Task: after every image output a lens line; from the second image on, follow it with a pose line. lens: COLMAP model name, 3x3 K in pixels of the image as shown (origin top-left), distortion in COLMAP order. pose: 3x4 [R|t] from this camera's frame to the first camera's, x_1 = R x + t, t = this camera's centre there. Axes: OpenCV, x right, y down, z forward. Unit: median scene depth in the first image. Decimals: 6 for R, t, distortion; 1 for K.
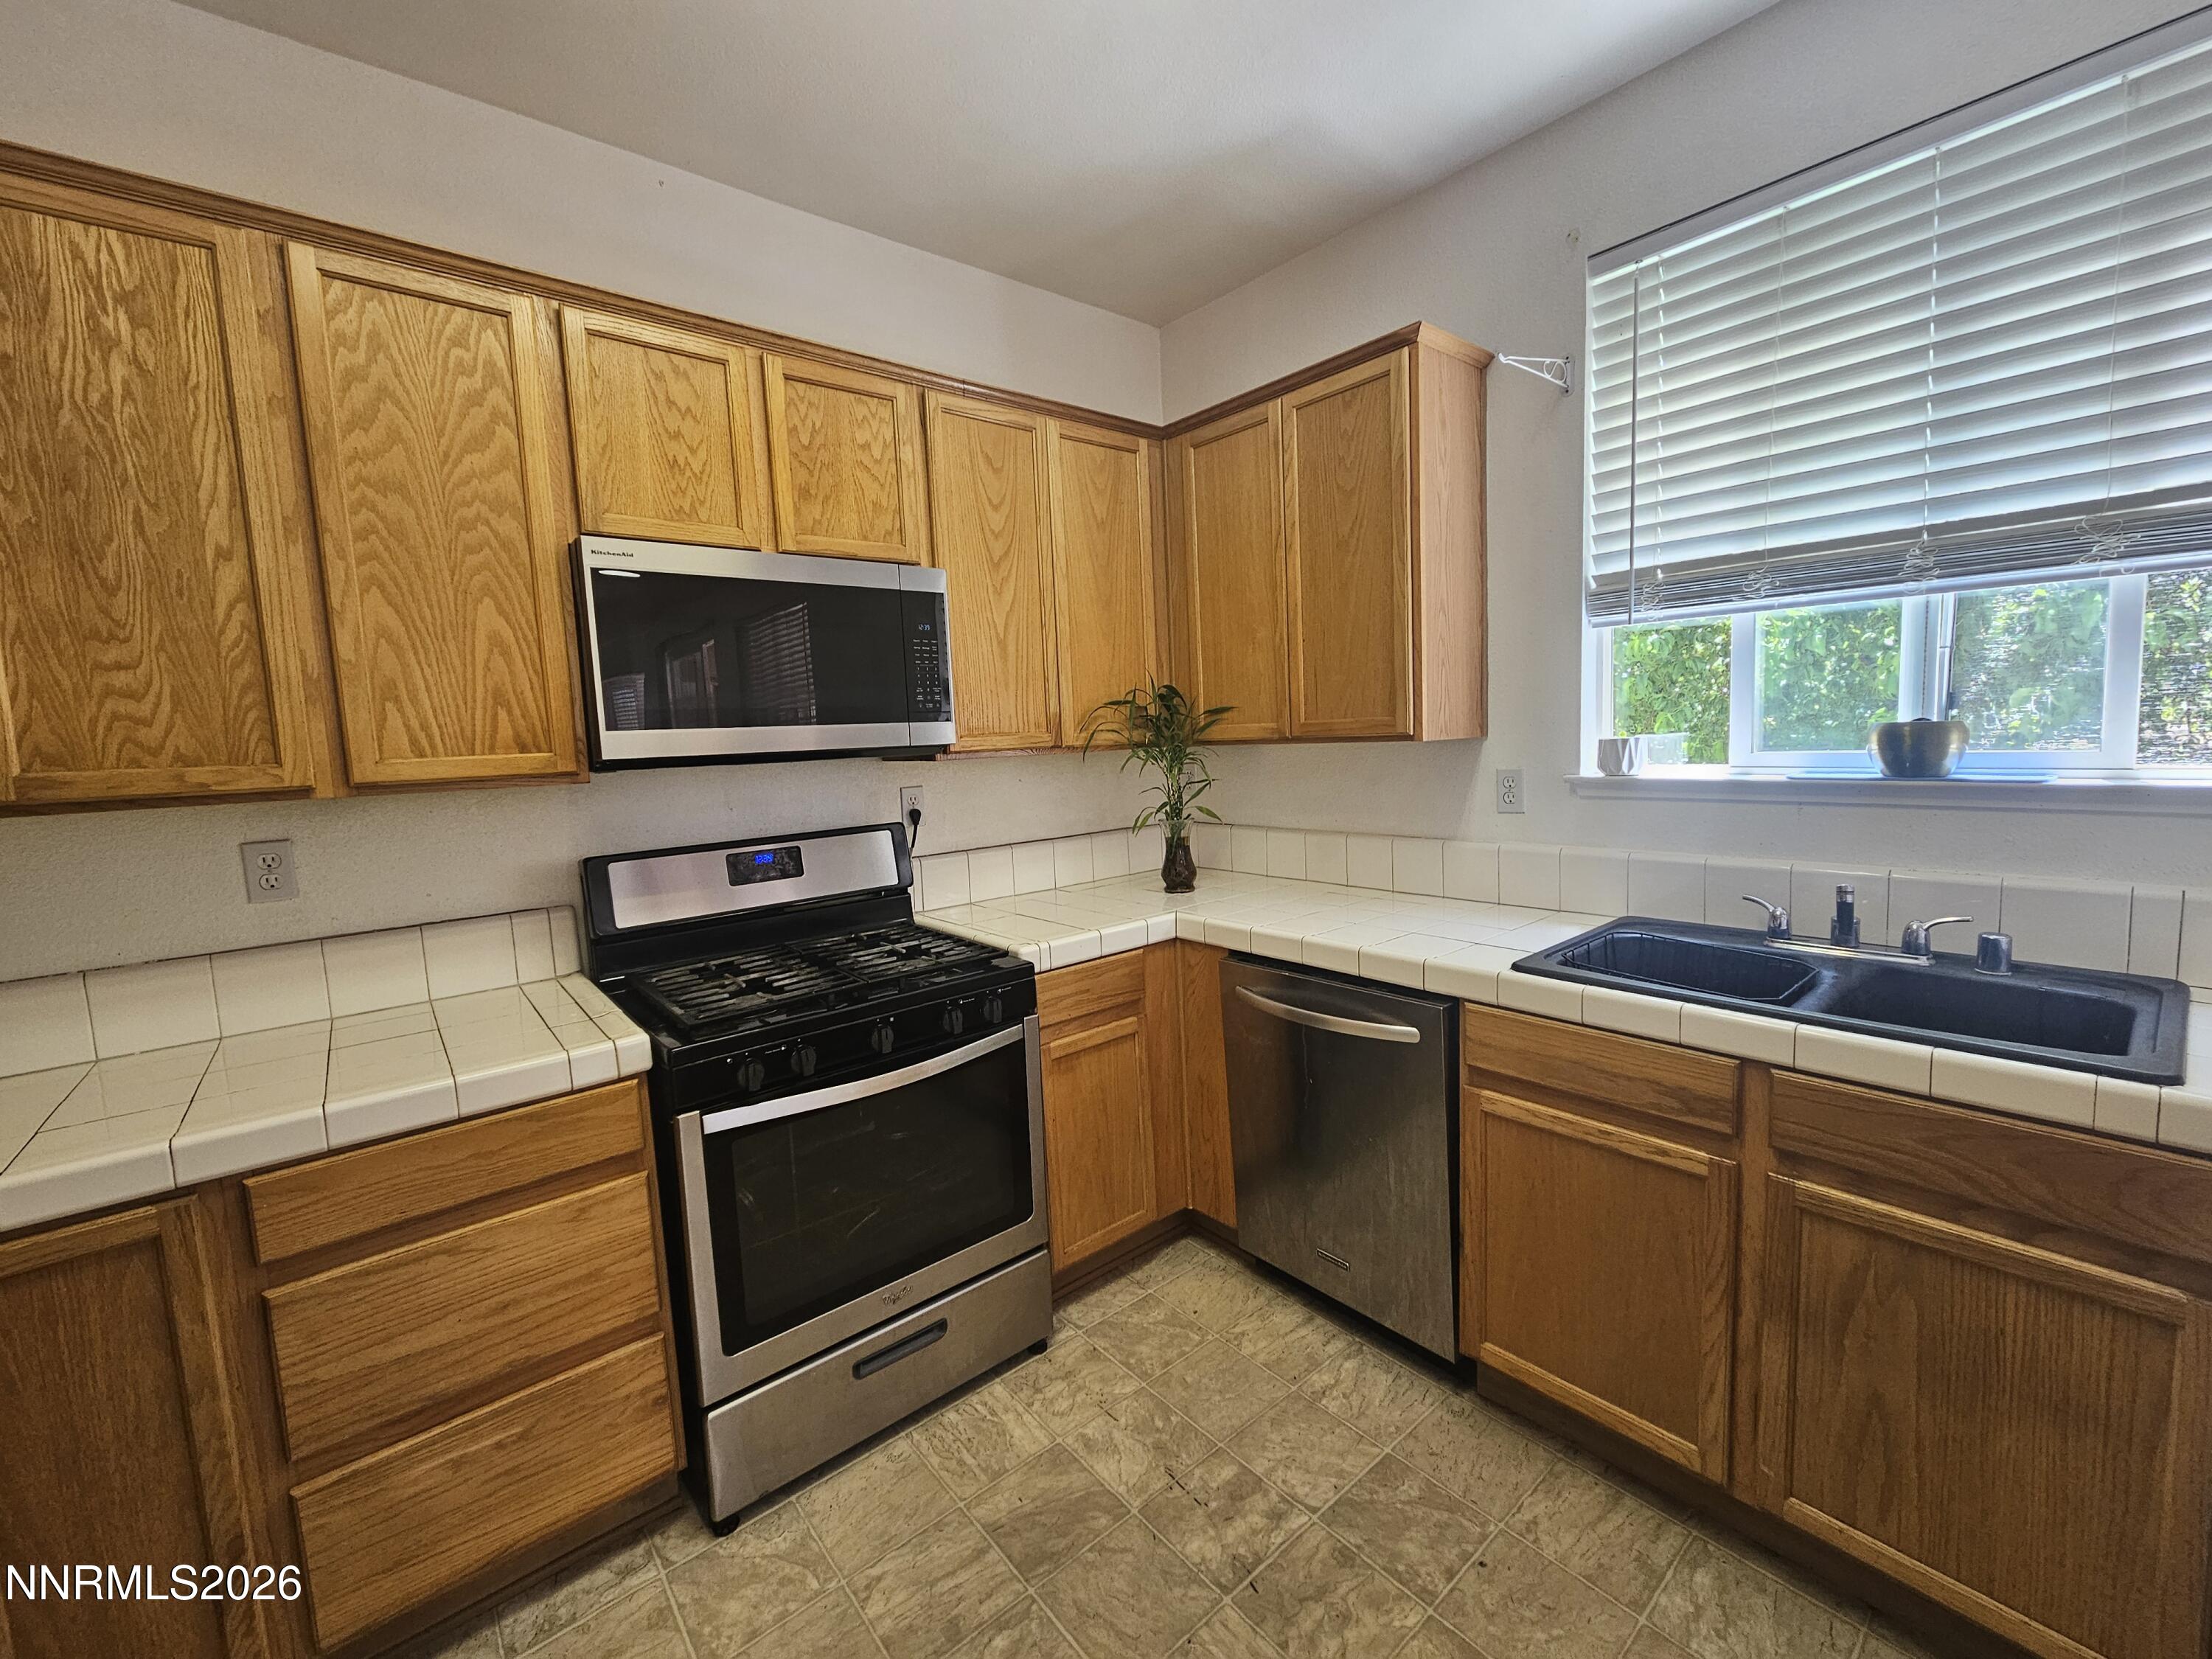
lens RADIAL K [[912.3, 0, 1110.8], [0, 912.3, 822.6], [0, 0, 1]] dist [0.000170, 0.000527]
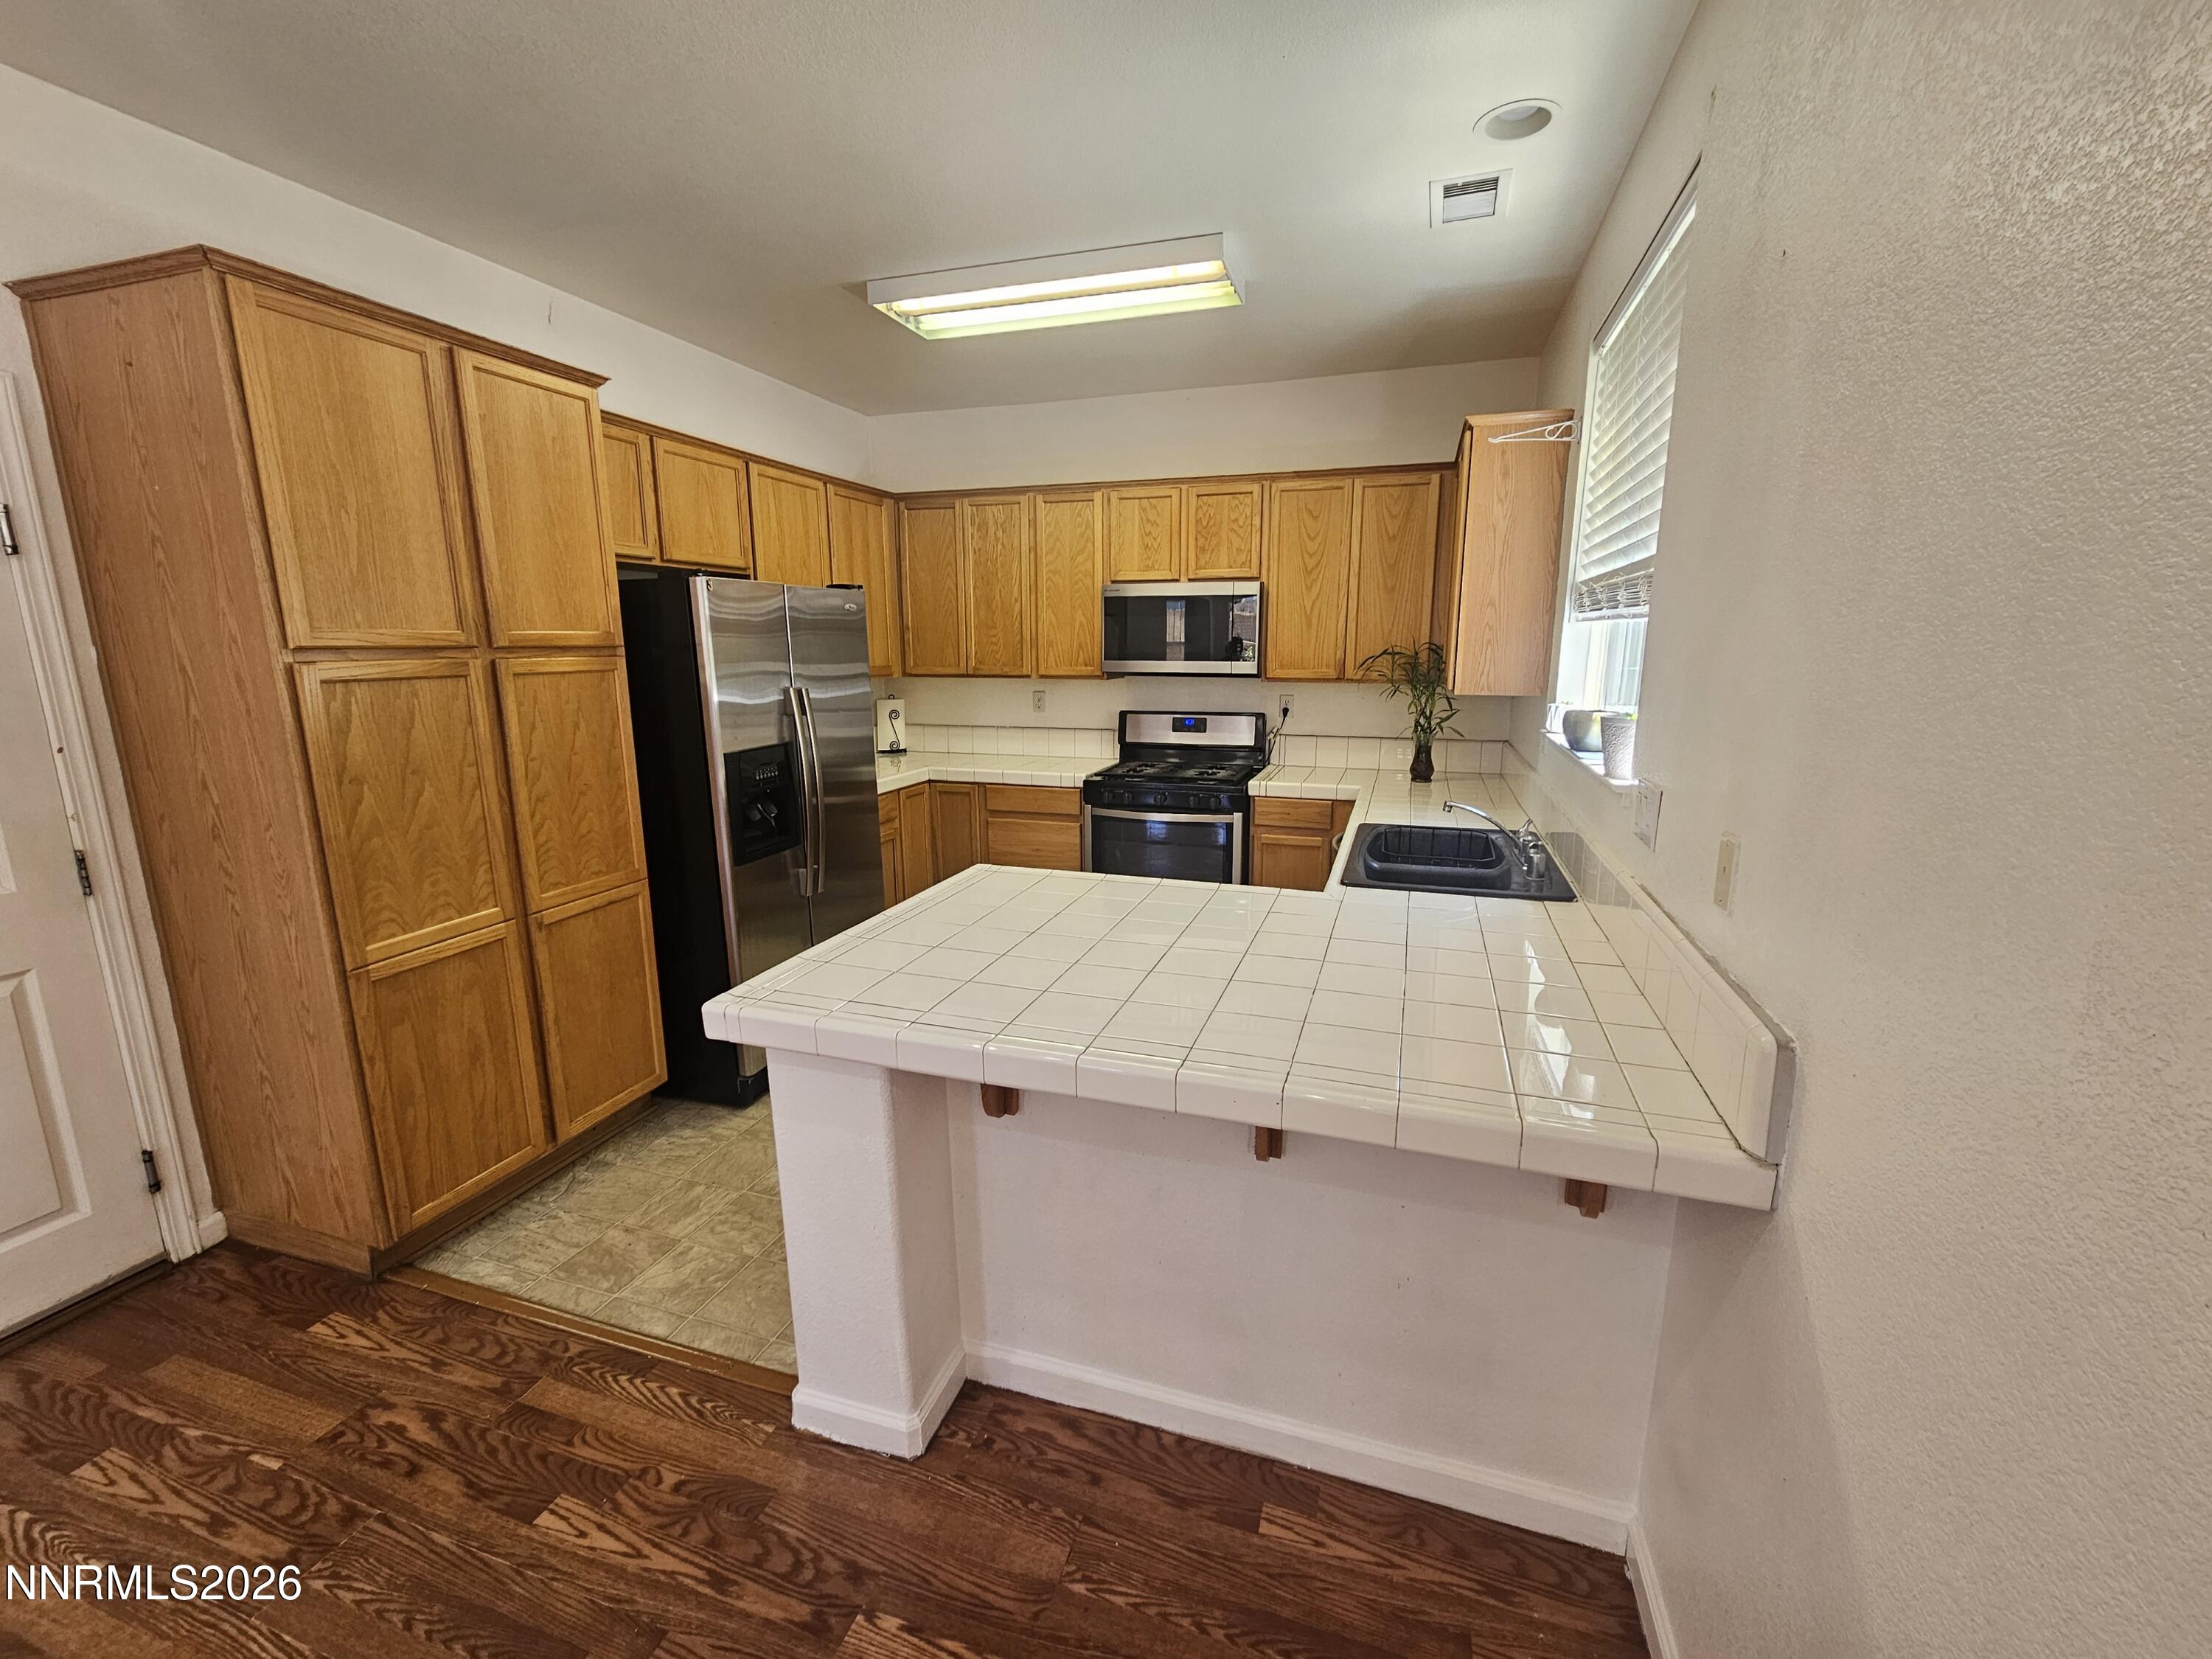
lens RADIAL K [[912.3, 0, 1110.8], [0, 912.3, 822.6], [0, 0, 1]] dist [0.000170, 0.000527]
pose [[0.527435, 0.207482, -0.823871, 1.359355], [-0.105585, 0.978212, 0.178757, -0.093820], [0.843009, -0.007295, 0.537850, -0.303636]]
